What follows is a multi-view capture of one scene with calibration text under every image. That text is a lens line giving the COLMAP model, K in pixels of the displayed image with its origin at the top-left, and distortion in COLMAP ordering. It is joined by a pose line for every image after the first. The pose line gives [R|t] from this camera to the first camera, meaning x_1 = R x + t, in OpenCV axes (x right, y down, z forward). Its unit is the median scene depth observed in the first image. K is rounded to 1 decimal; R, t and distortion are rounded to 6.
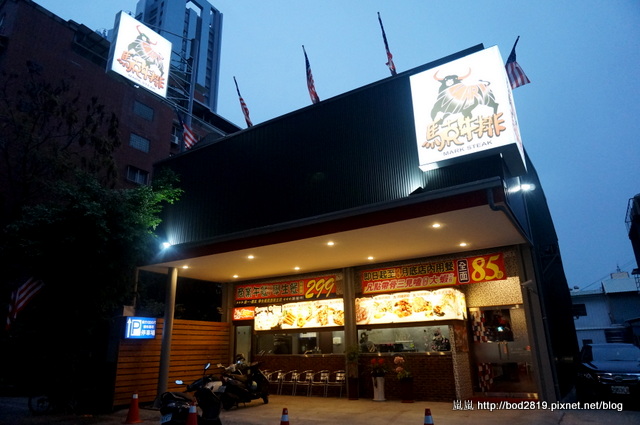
lens RADIAL K [[438.7, 0, 320.8], [0, 438.7, 212.7], [0, 0, 1]] dist [-0.025174, 0.001233]
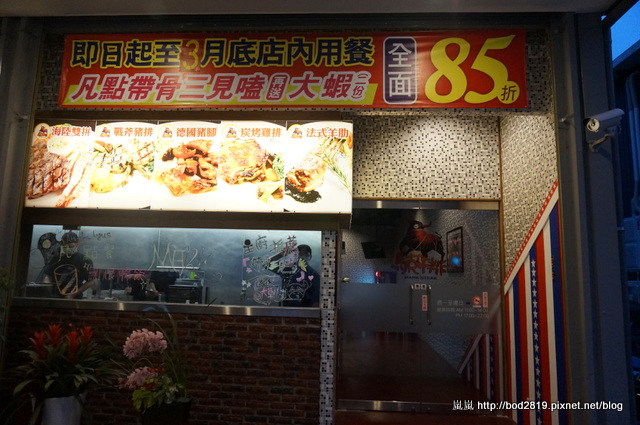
lens RADIAL K [[438.7, 0, 318.2], [0, 438.7, 213.4], [0, 0, 1]] dist [-0.025174, 0.001233]
pose [[0.880582, 0.112901, 0.460248, 0.130896], [-0.188678, 0.974436, 0.121960, 0.198137], [-0.434713, -0.194234, 0.879373, 0.689592]]
